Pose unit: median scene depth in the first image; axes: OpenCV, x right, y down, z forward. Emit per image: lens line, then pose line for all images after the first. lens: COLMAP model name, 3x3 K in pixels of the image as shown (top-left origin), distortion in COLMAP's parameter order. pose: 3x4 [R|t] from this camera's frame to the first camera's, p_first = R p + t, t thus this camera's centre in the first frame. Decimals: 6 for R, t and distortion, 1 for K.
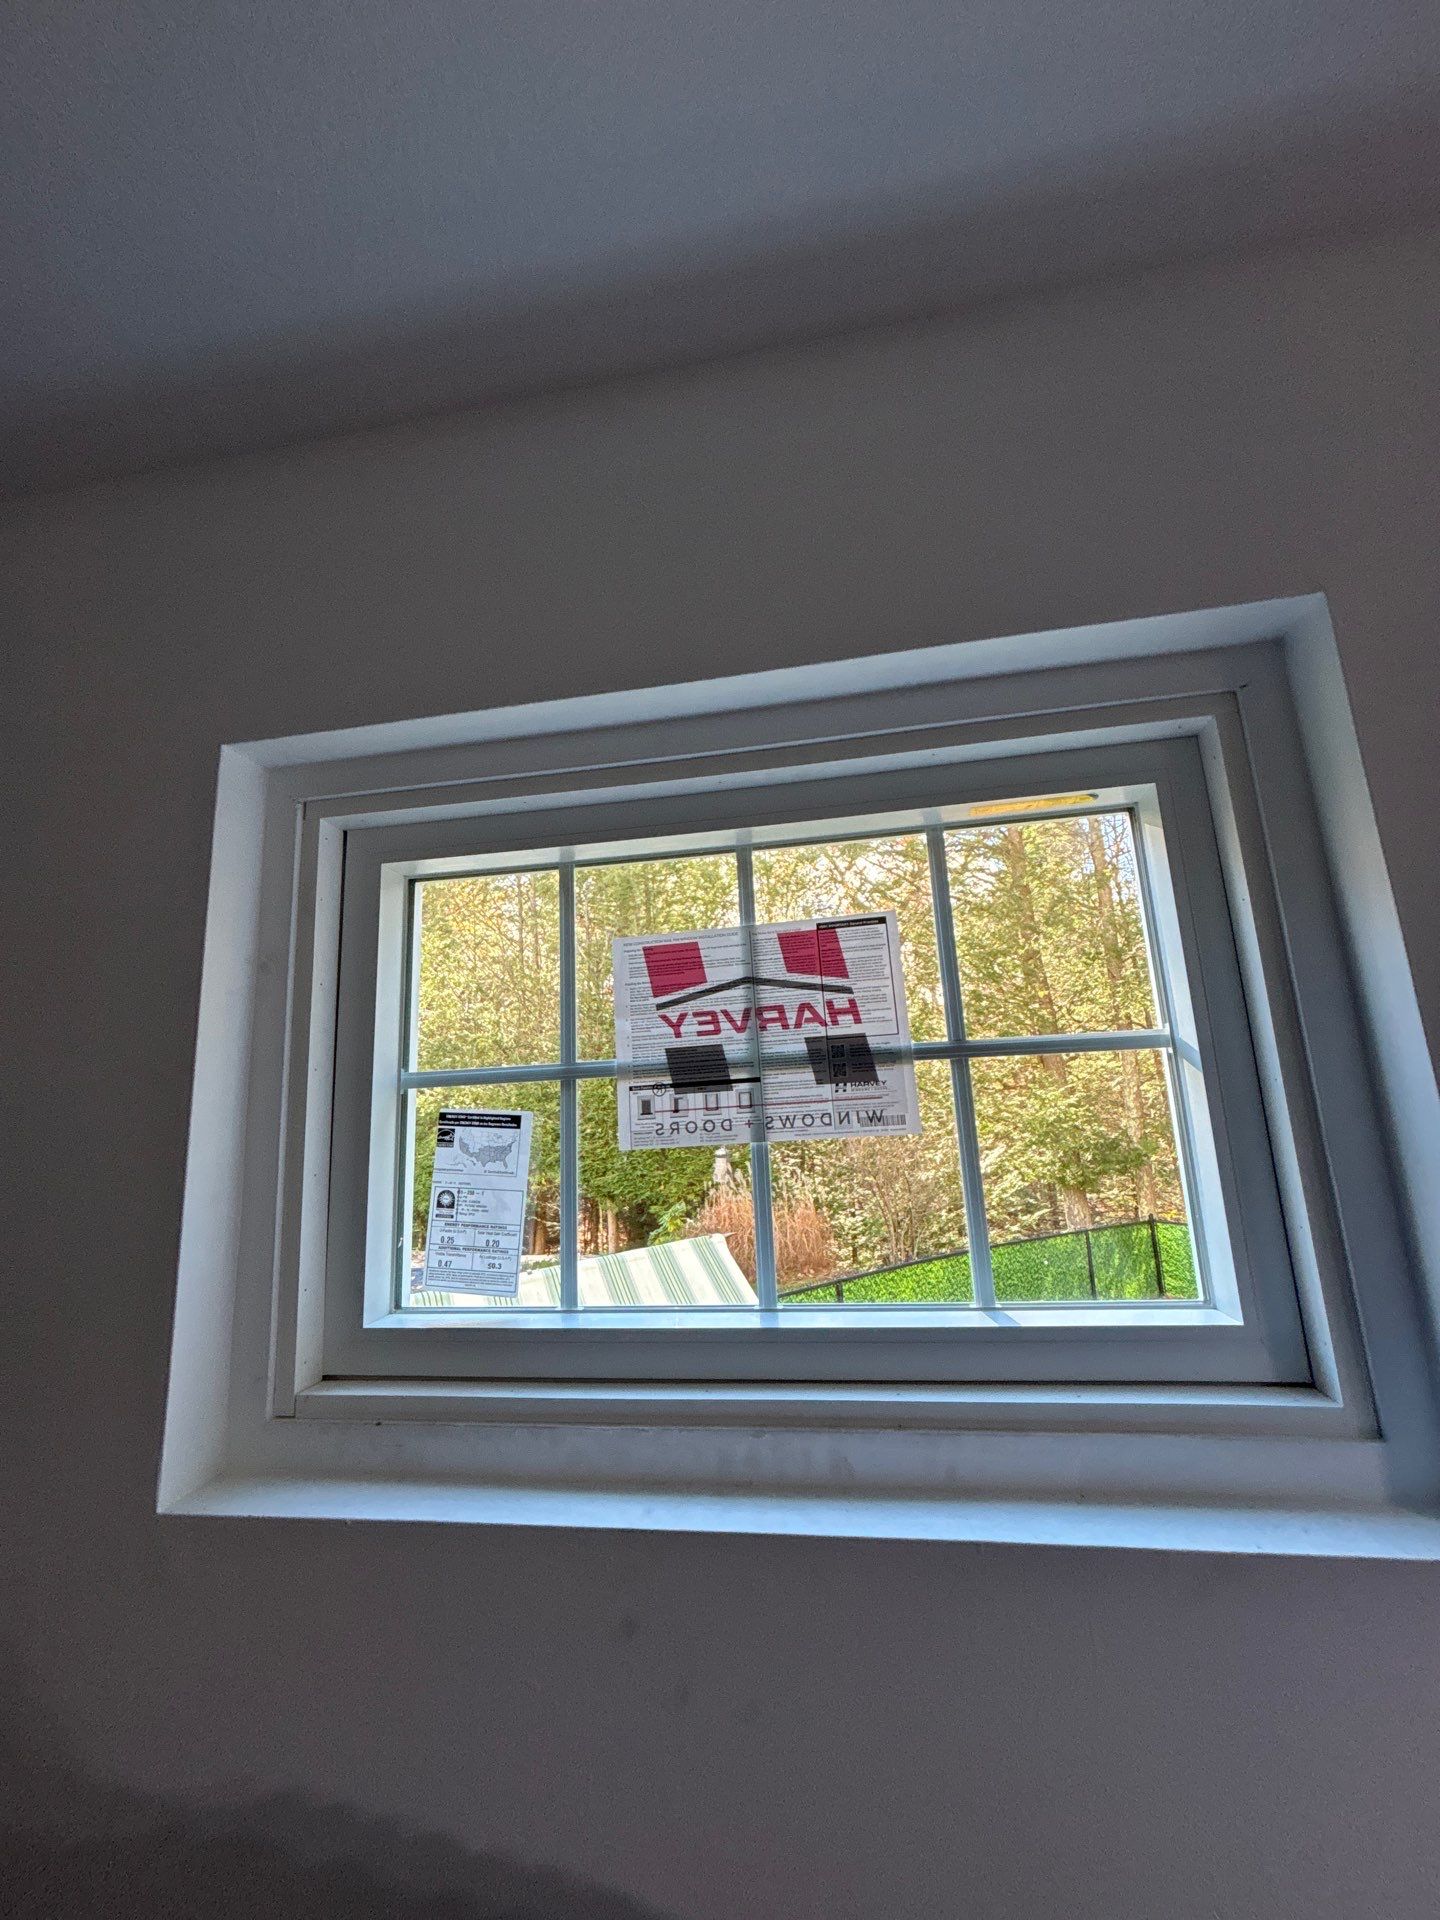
lens RADIAL K [[772.0, 0, 727.5], [0, 772.0, 964.1], [0, 0, 1]] dist [-0.000062, -0.000137]
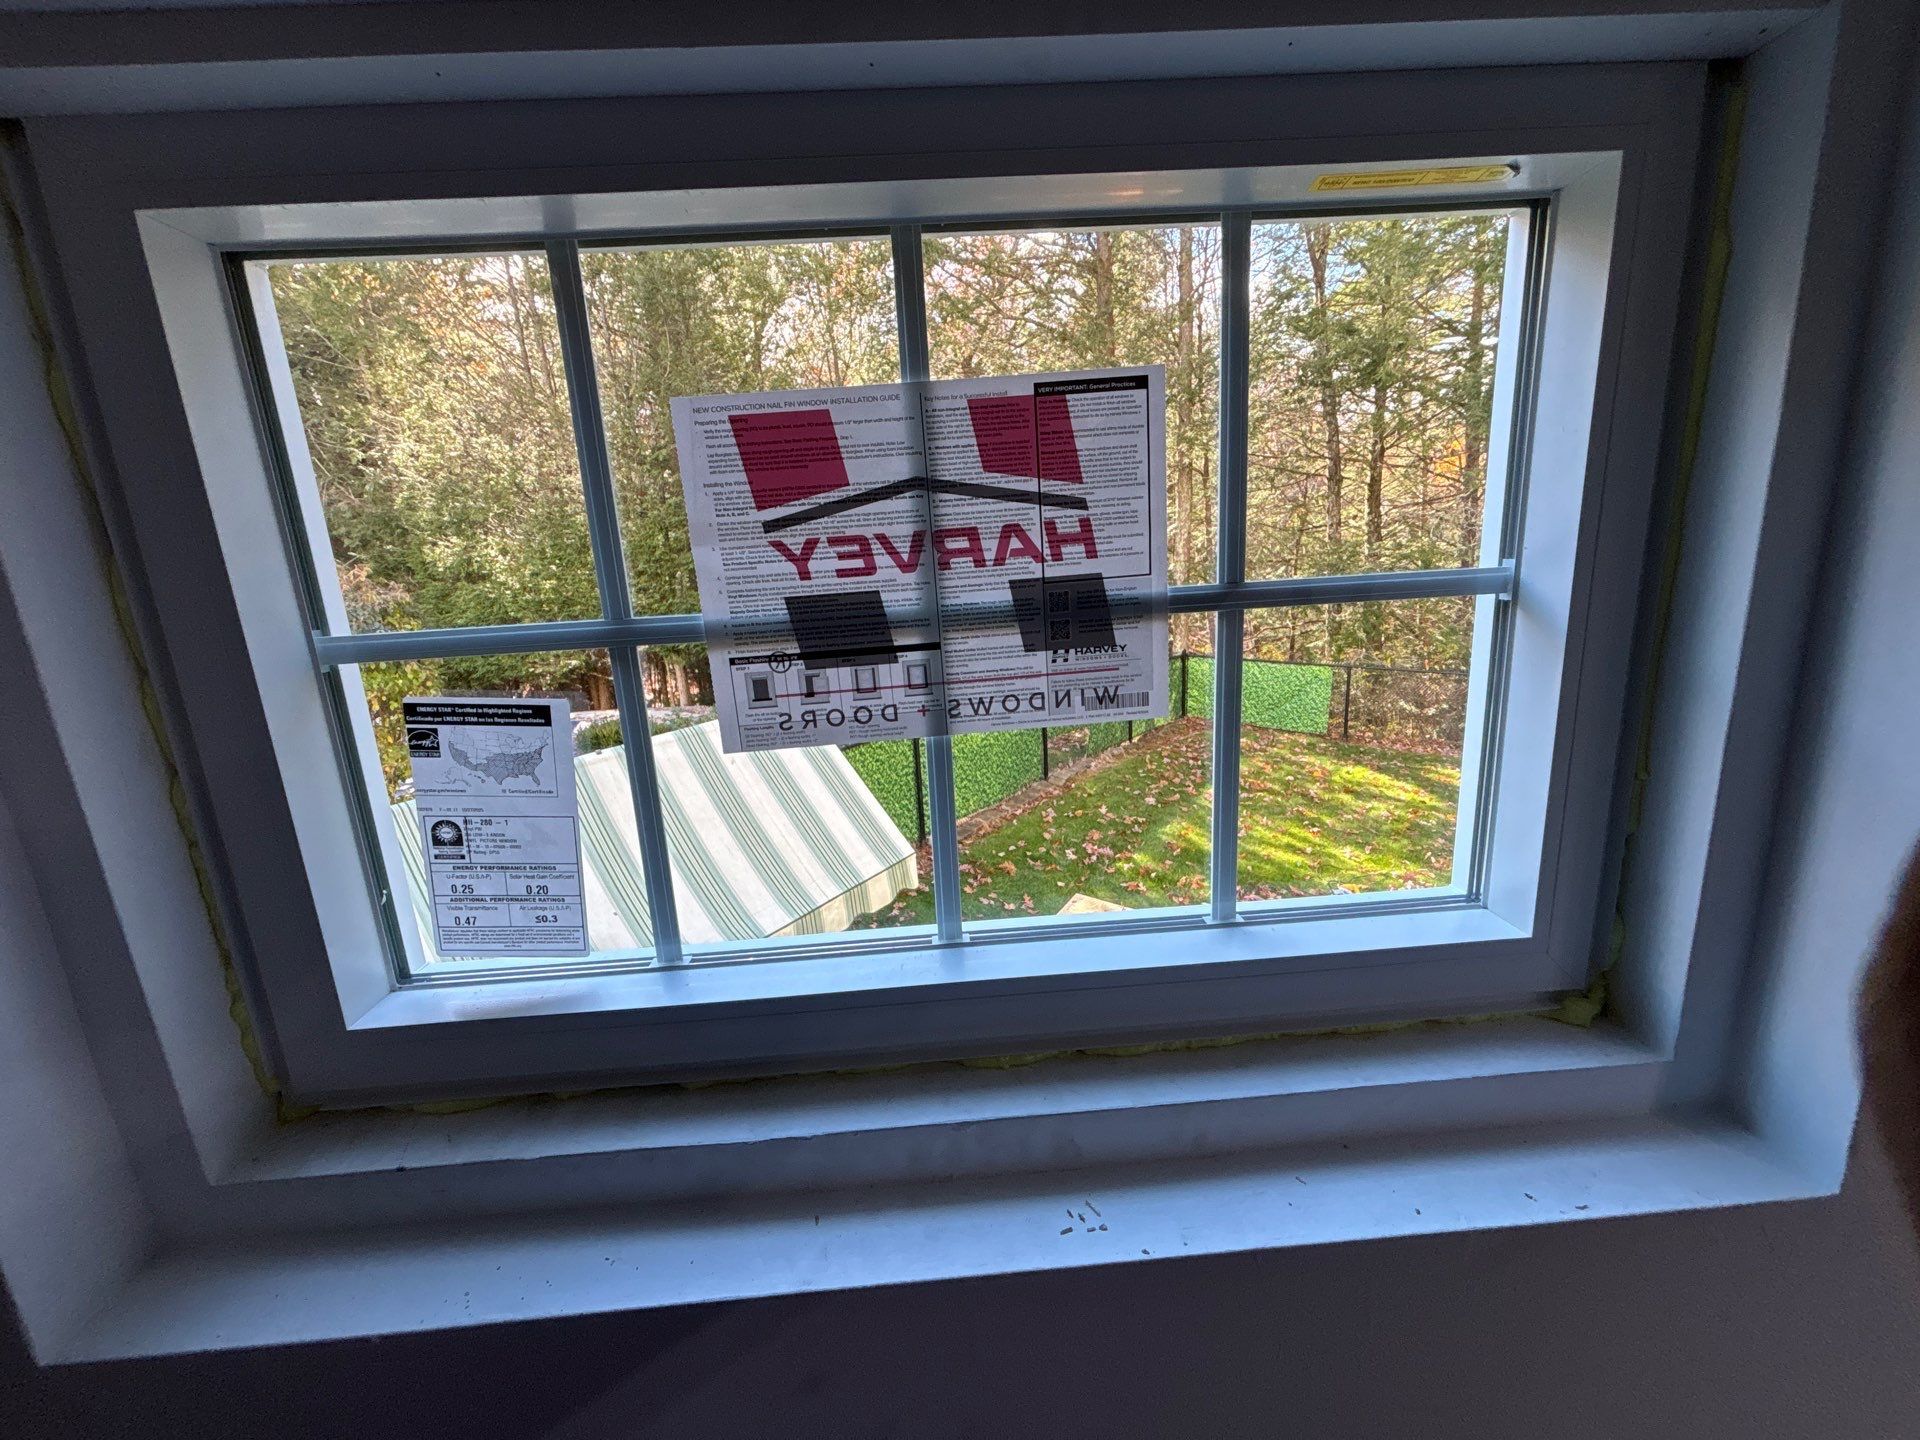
lens RADIAL K [[772.0, 0, 960.5], [0, 772.0, 721.5], [0, 0, 1]] dist [-0.000062, -0.000137]
pose [[0.977537, -0.054248, 0.203663, -0.073661], [-0.029234, 0.922069, 0.385920, -0.041139], [-0.208727, -0.383205, 0.899771, 0.373054]]
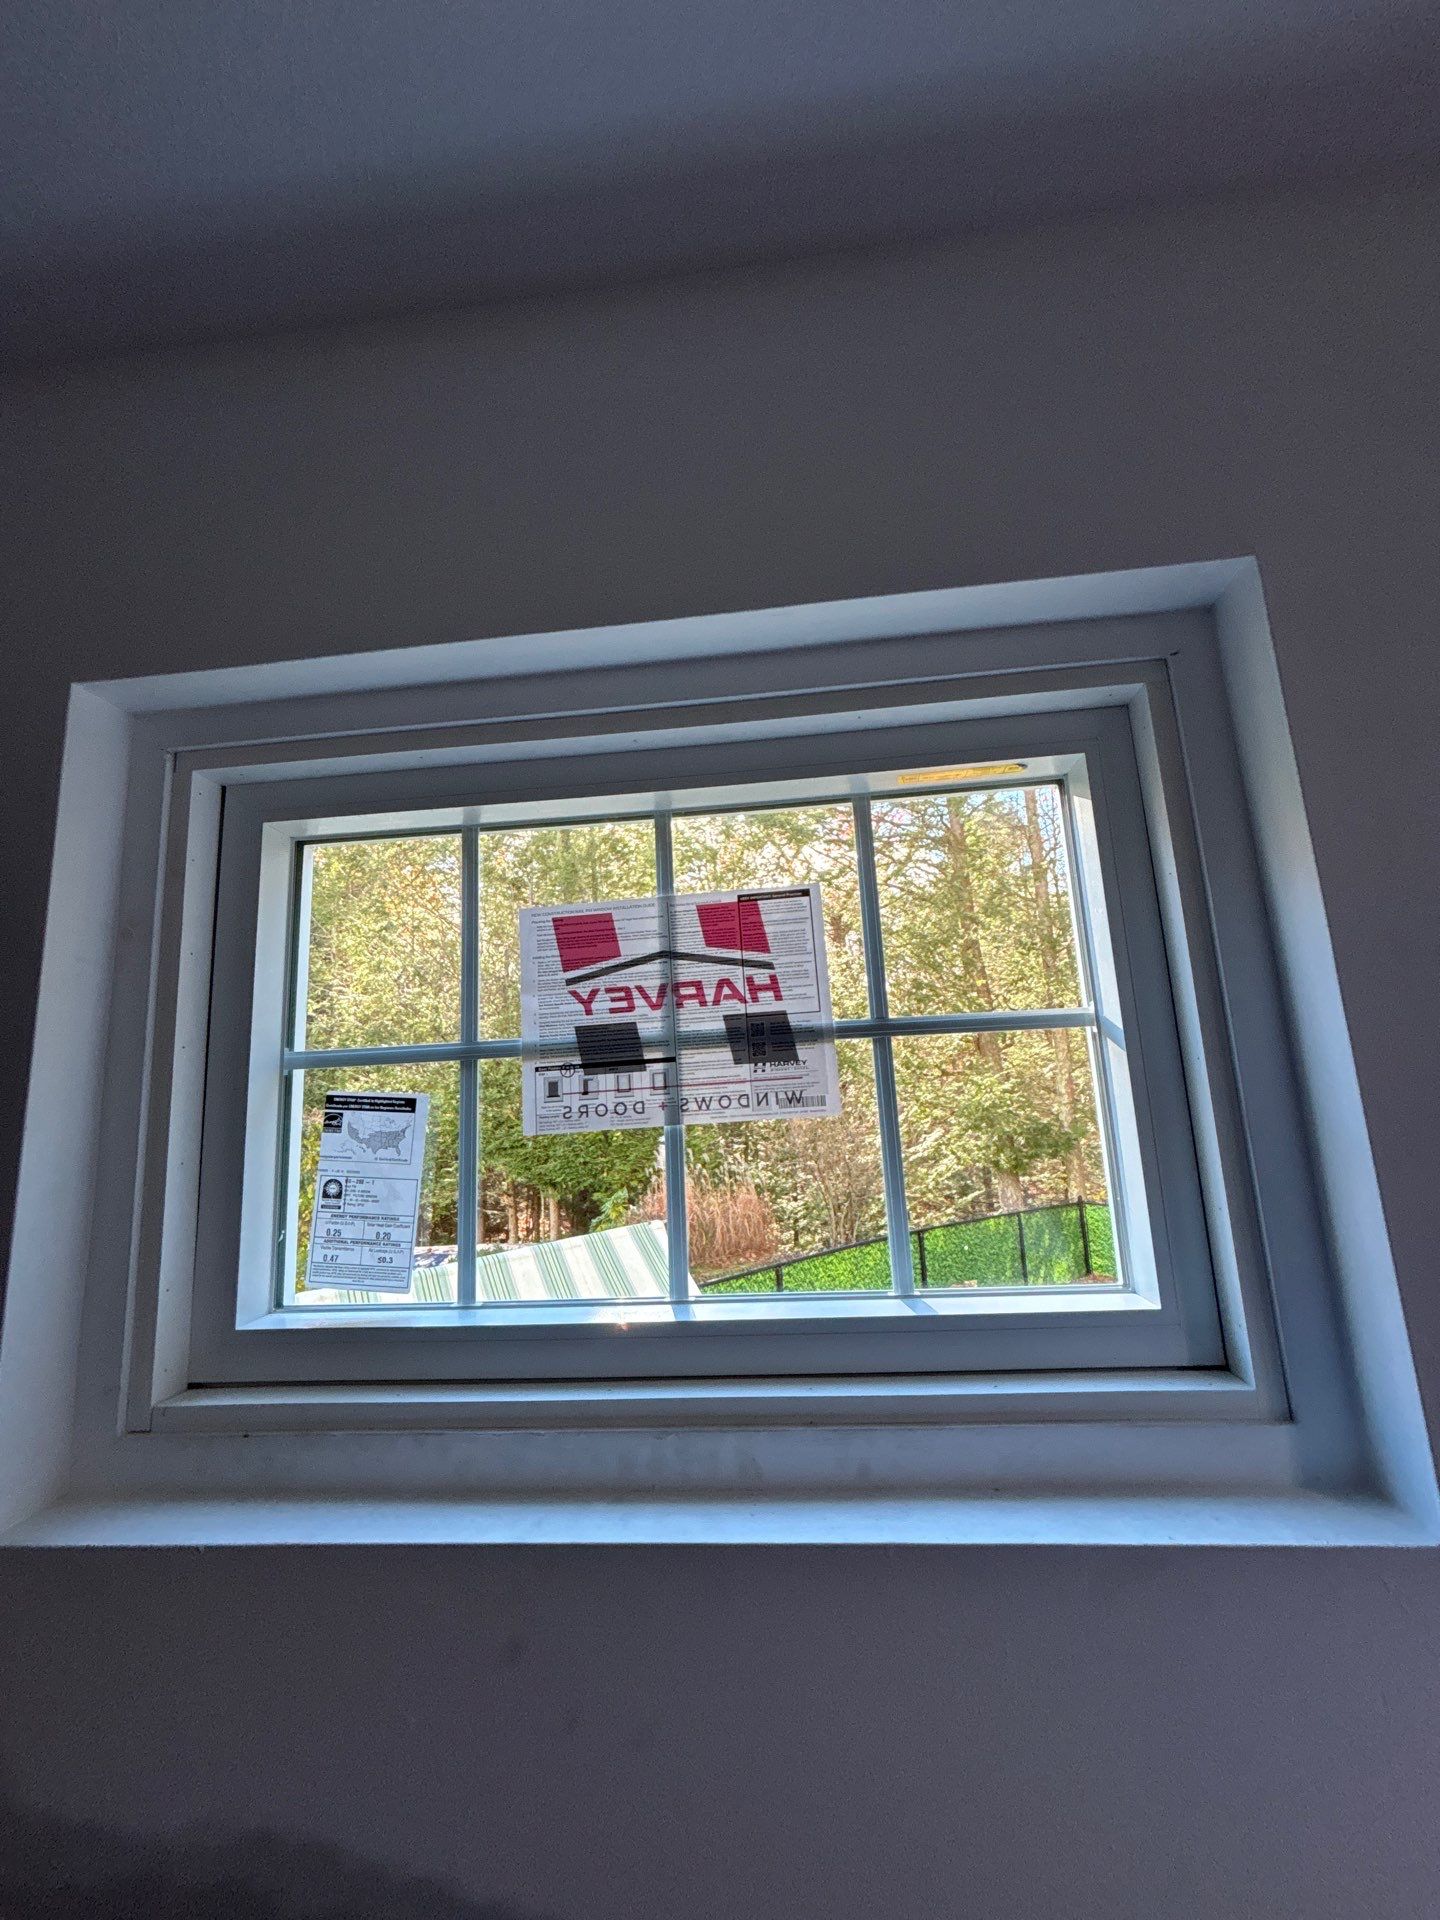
lens RADIAL K [[772.0, 0, 728.2], [0, 772.0, 964.0], [0, 0, 1]] dist [-0.000062, -0.000137]
pose [[0.997500, 0.009781, 0.069984, 0.038401], [-0.010934, 0.999810, 0.016119, 0.016602], [-0.069813, -0.016844, 0.997418, 0.054995]]
